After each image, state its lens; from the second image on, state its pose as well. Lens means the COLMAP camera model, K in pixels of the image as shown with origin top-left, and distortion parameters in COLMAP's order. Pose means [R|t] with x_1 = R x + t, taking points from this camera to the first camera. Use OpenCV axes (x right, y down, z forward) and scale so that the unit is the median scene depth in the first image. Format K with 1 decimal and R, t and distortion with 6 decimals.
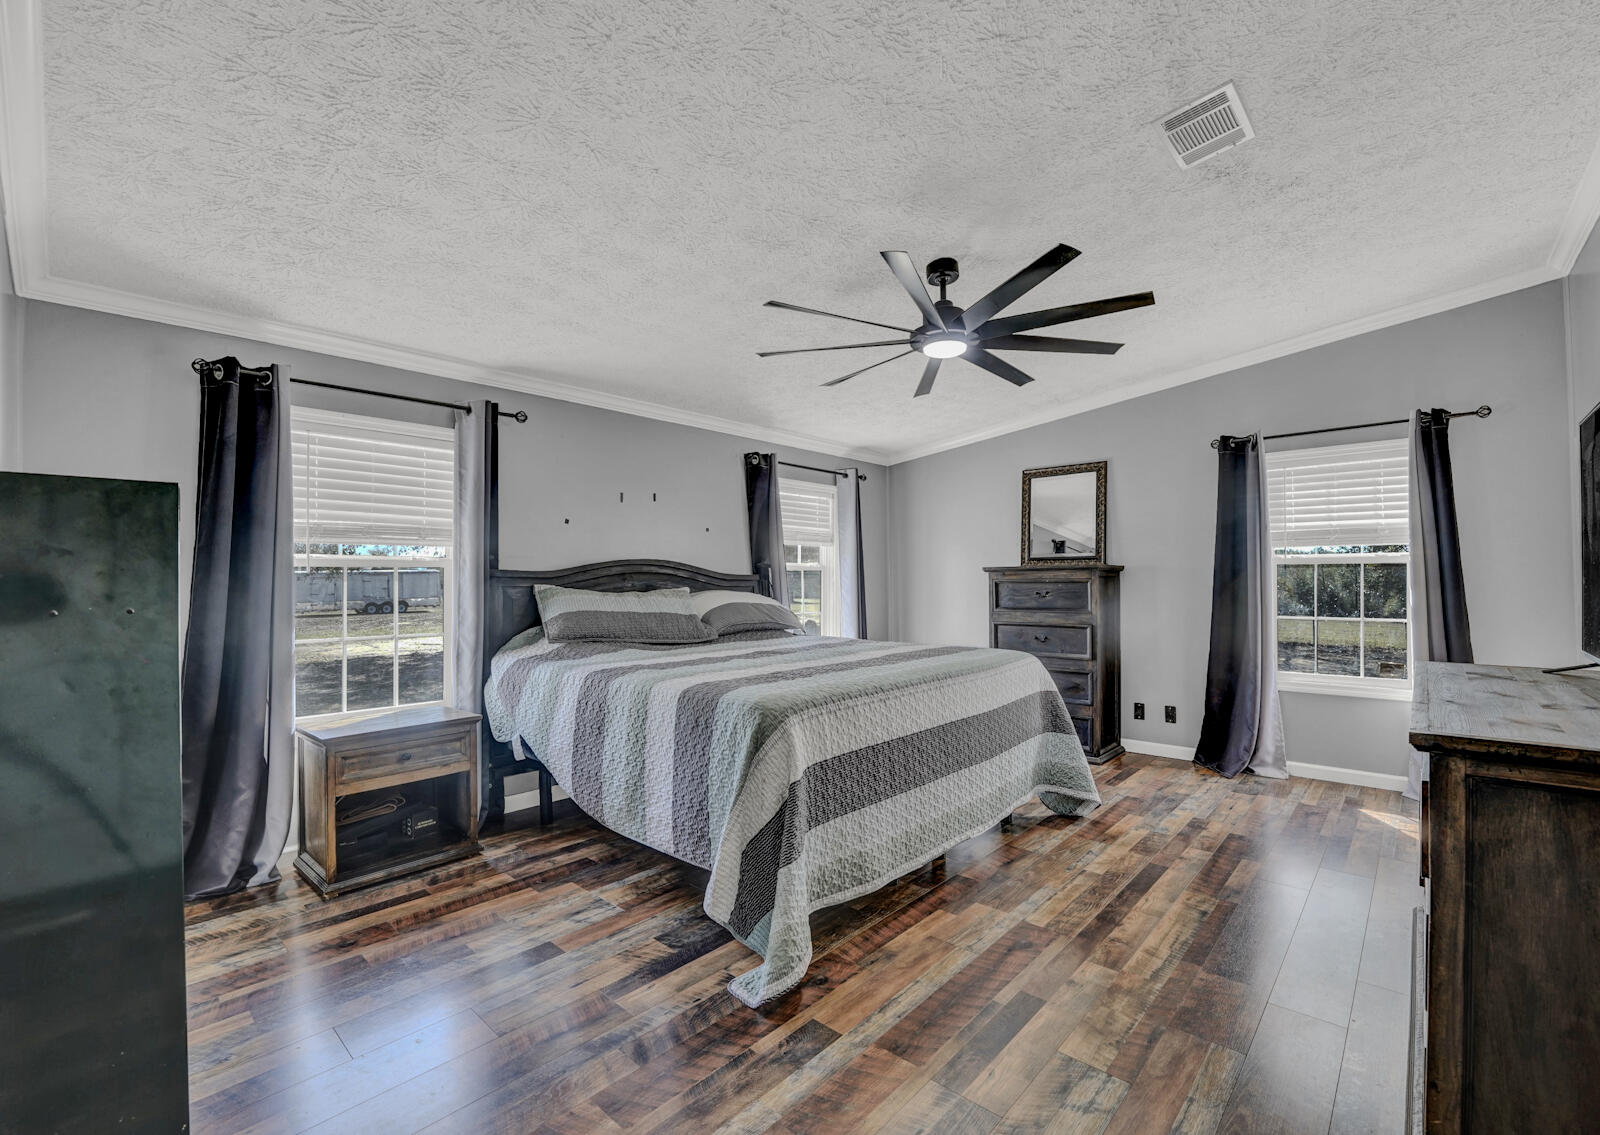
lens RADIAL K [[689.7, 0, 799.8], [0, 689.7, 570.9], [0, 0, 1]] dist [-0.002189, -0.000112]
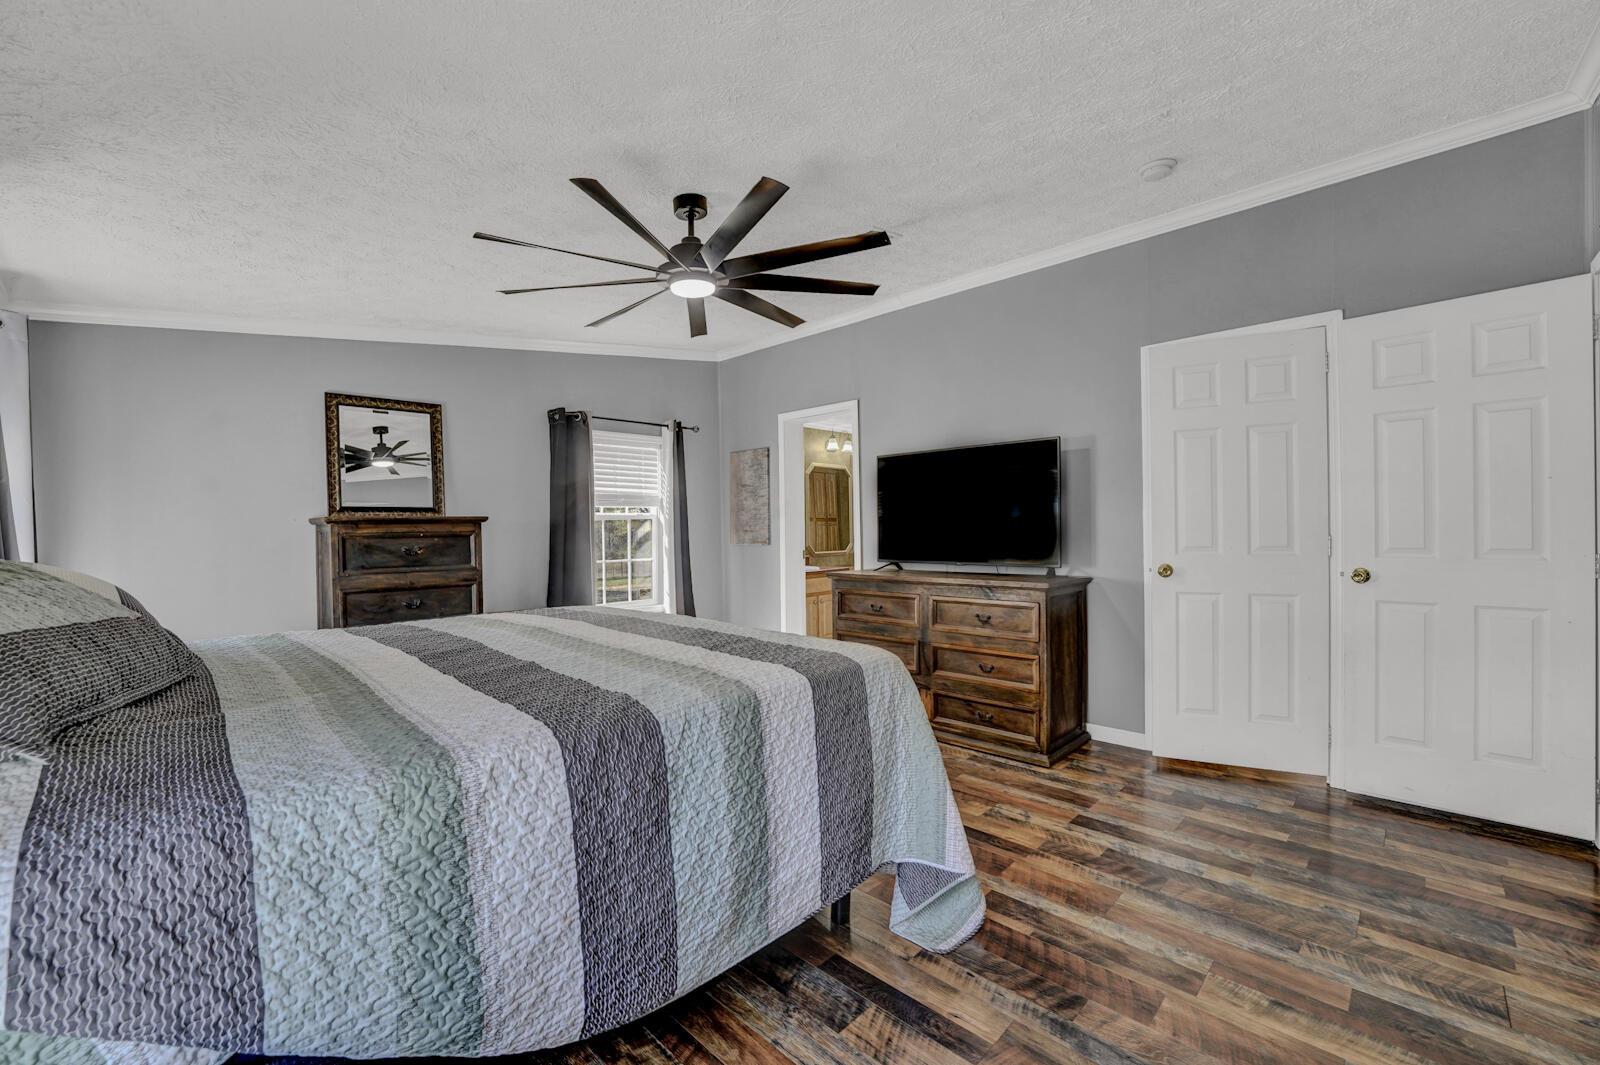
lens RADIAL K [[670.6, 0, 799.8], [0, 670.6, 533.6], [0, 0, 1]] dist [-0.002082, -0.000049]
pose [[0.029985, -0.006531, 0.999529, -0.825719], [0.000037, 0.999979, 0.006533, 0.013595], [-0.999550, -0.000159, 0.029984, 0.935756]]
